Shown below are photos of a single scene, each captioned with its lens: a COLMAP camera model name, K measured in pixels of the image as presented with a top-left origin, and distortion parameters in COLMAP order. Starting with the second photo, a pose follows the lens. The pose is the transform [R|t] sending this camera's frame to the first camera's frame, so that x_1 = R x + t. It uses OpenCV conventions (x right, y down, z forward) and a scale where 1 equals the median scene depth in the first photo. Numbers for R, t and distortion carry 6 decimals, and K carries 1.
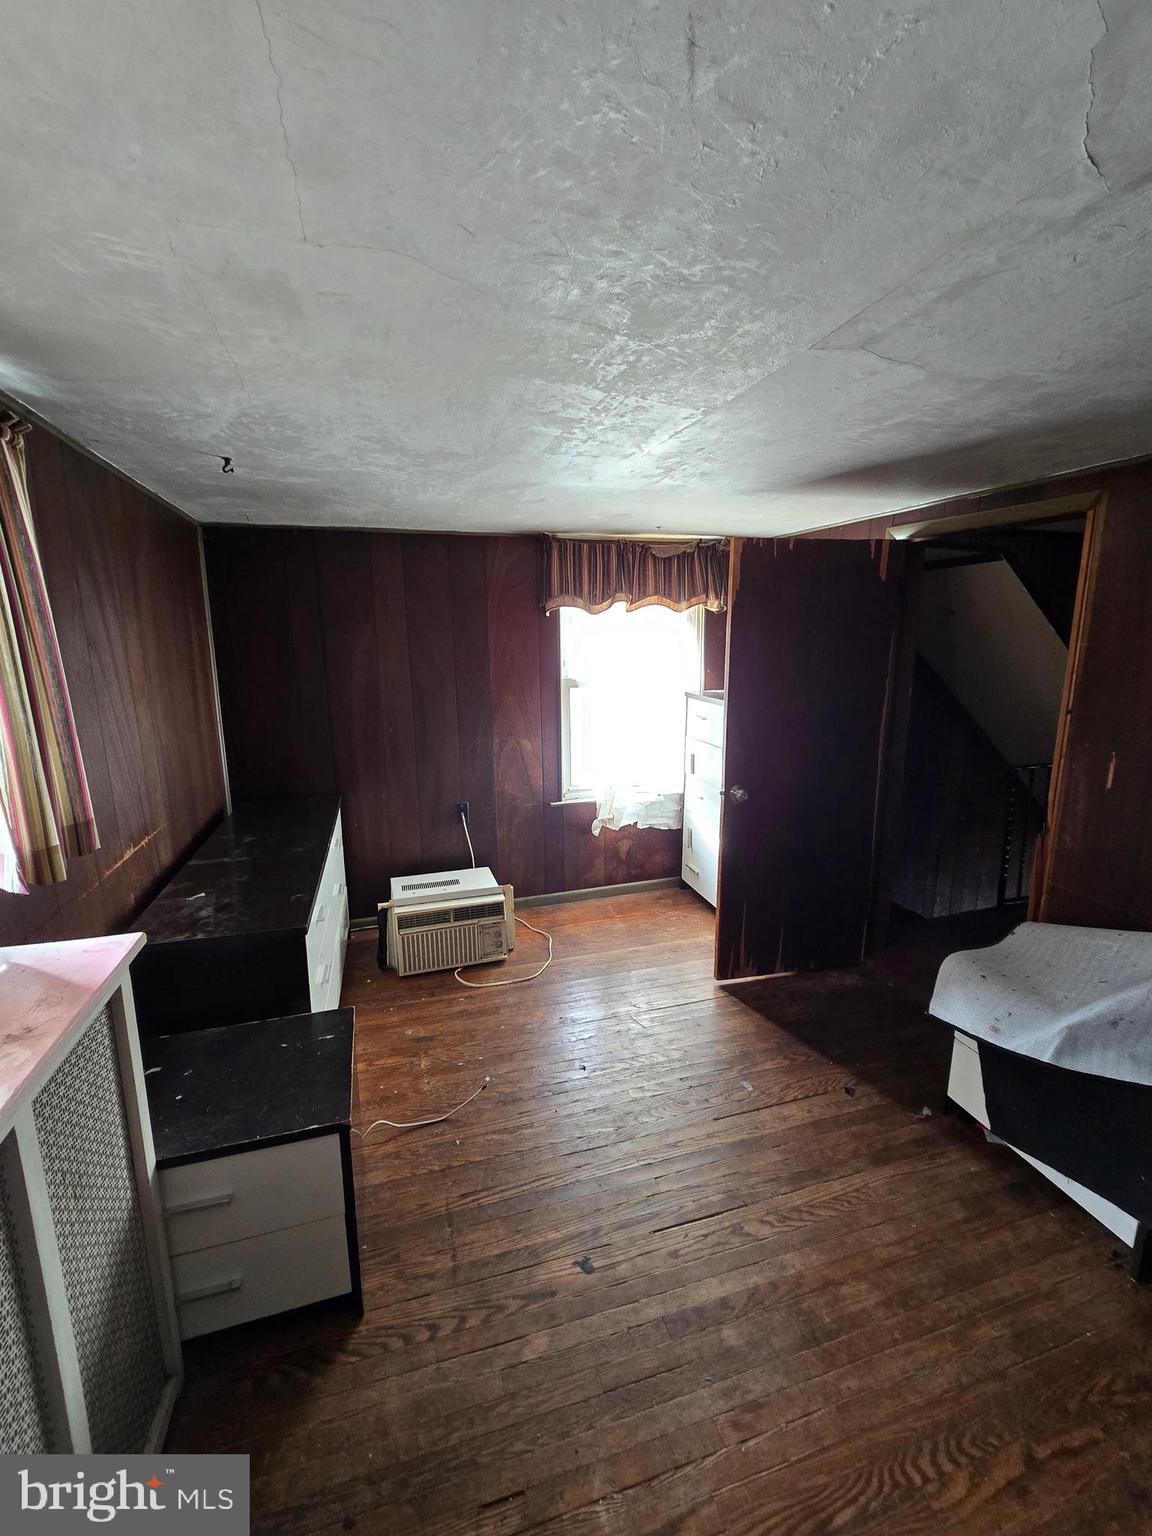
lens RADIAL K [[630.5, 0, 568.4], [0, 630.5, 761.8], [0, 0, 1]] dist [0.001621, 0.000843]
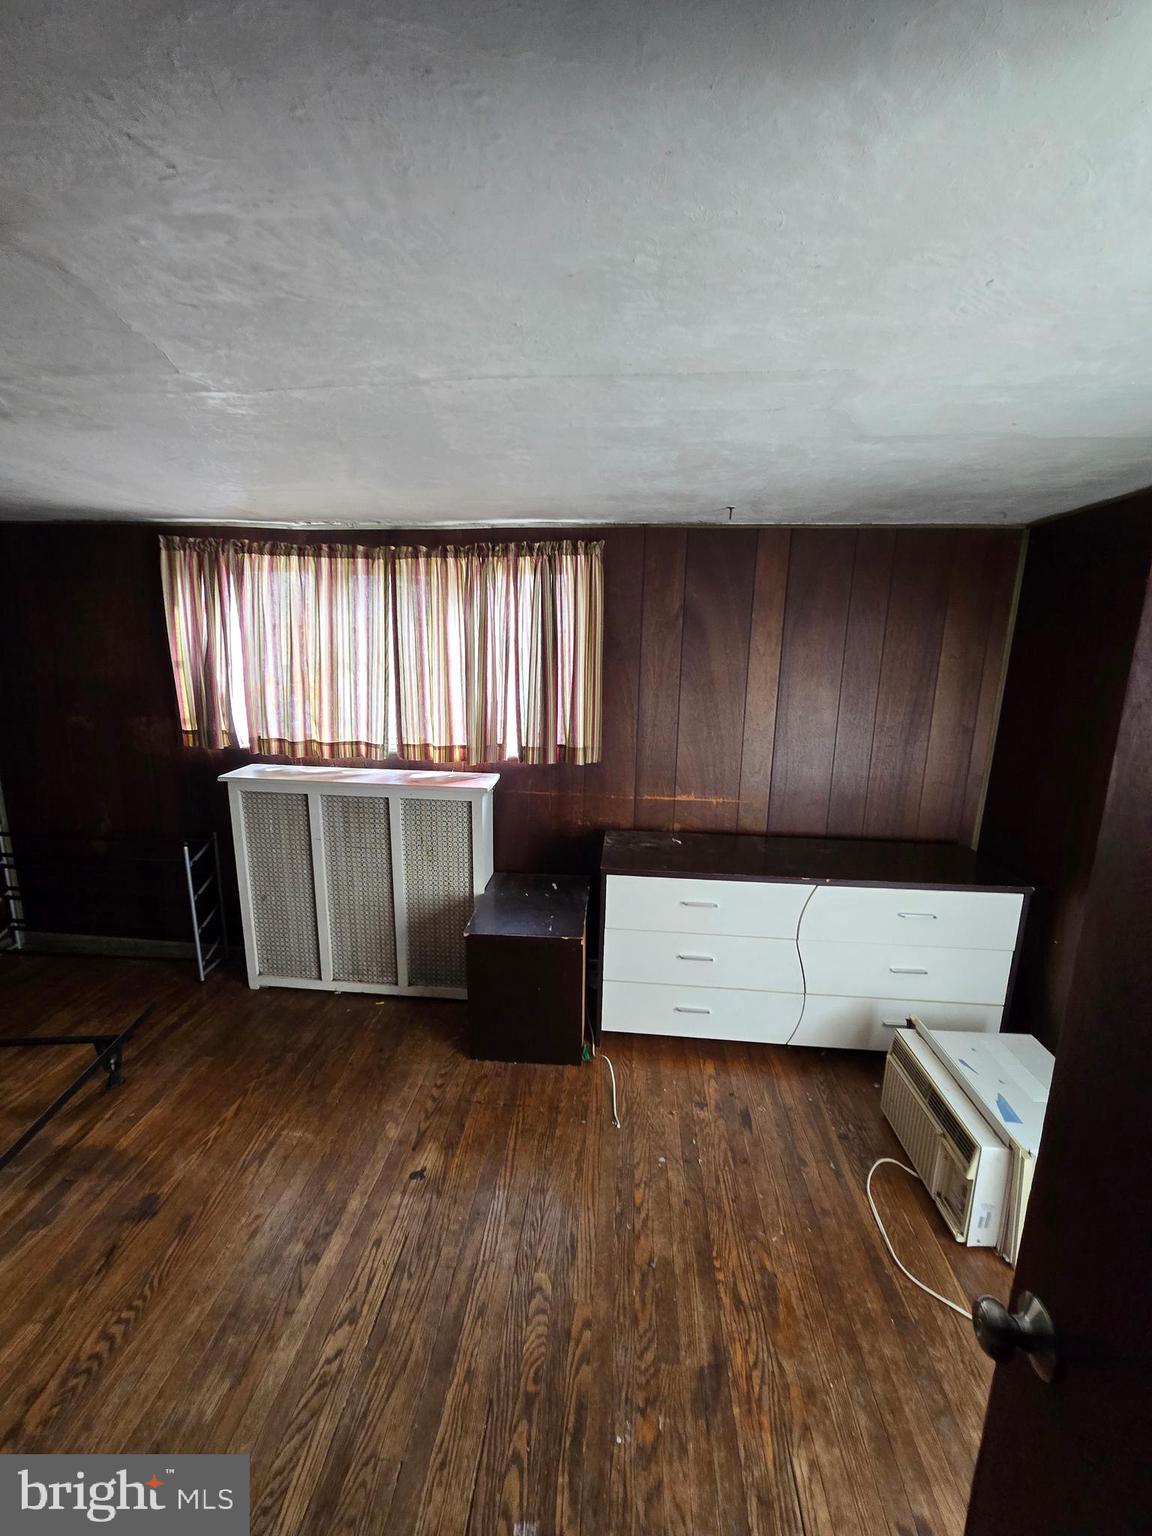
lens RADIAL K [[630.5, 0, 569.6], [0, 630.5, 764.3], [0, 0, 1]] dist [0.001621, 0.000843]
pose [[-0.364996, 0.185306, -0.912381, 0.835513], [-0.189187, 0.944783, 0.267571, -0.311224], [0.911585, 0.270273, -0.309784, 1.352283]]
